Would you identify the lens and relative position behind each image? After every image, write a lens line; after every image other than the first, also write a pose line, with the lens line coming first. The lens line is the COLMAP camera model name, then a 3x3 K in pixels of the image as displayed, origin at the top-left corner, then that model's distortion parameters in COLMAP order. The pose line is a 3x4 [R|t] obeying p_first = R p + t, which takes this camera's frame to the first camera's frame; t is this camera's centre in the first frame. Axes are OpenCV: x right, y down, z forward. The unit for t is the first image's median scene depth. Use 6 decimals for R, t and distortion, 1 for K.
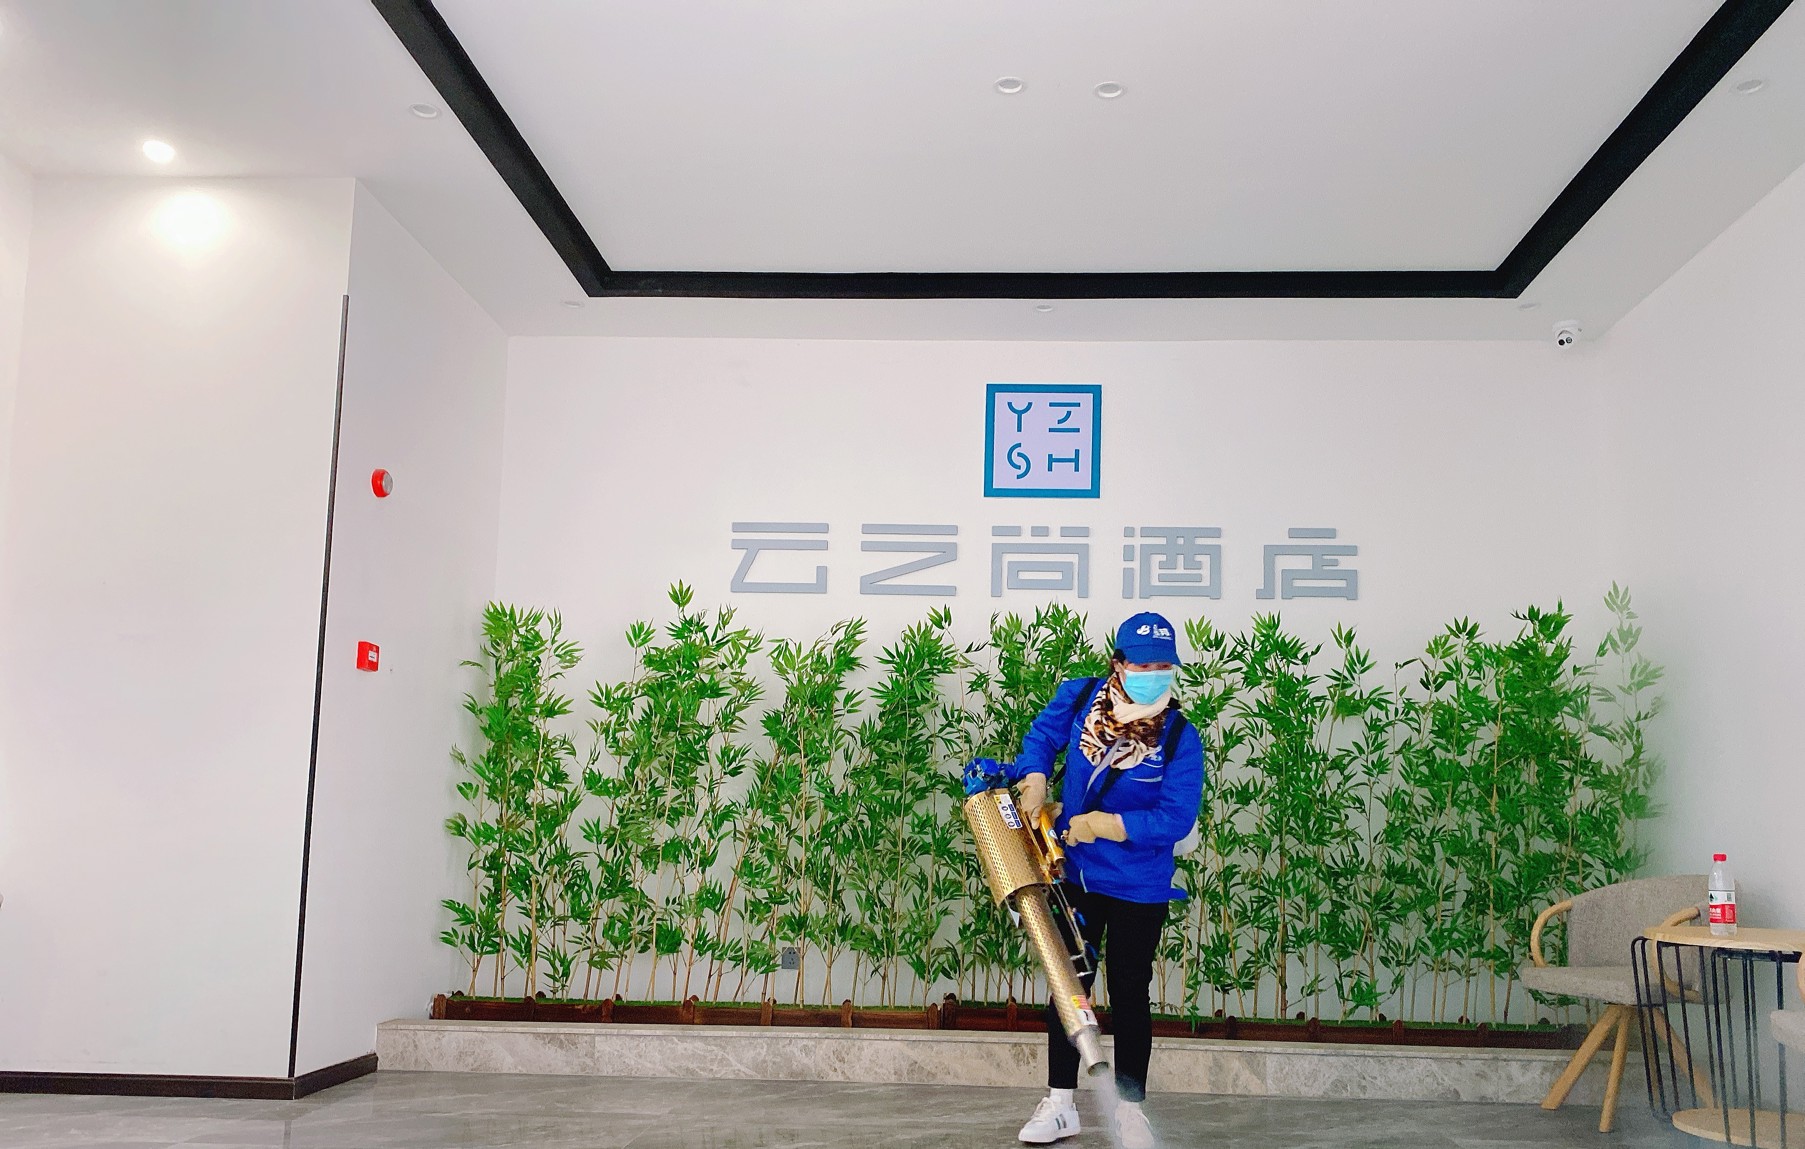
lens RADIAL K [[1487.8, 0, 903.9], [0, 1487.8, 663.0], [0, 0, 1]] dist [0.219978, -0.395588]
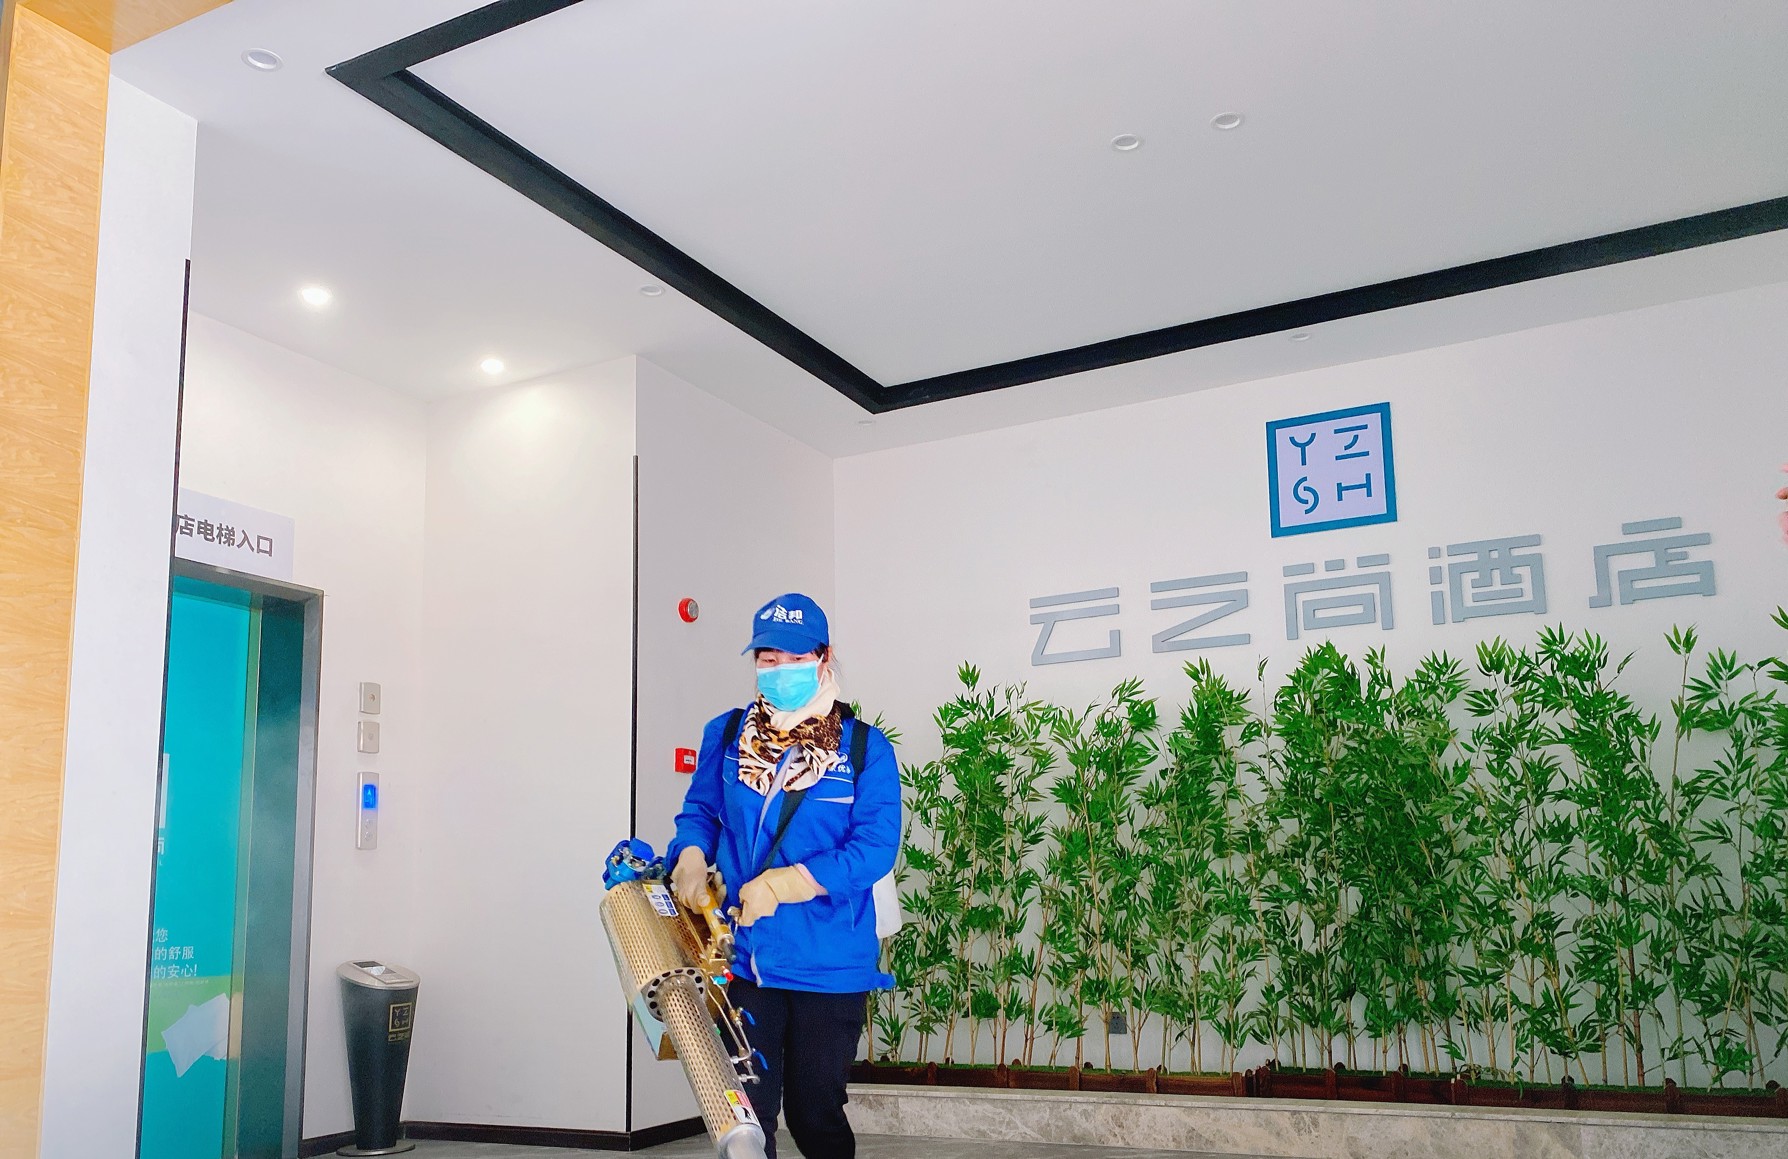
lens RADIAL K [[1468.4, 0, 893.0], [0, 1468.4, 674.8], [0, 0, 1]] dist [0.139865, -0.127970]
pose [[0.915821, -0.109156, -0.386467, 0.204741], [0.095165, 0.993929, -0.055217, 0.006531], [0.390148, 0.013791, 0.920649, 0.027320]]
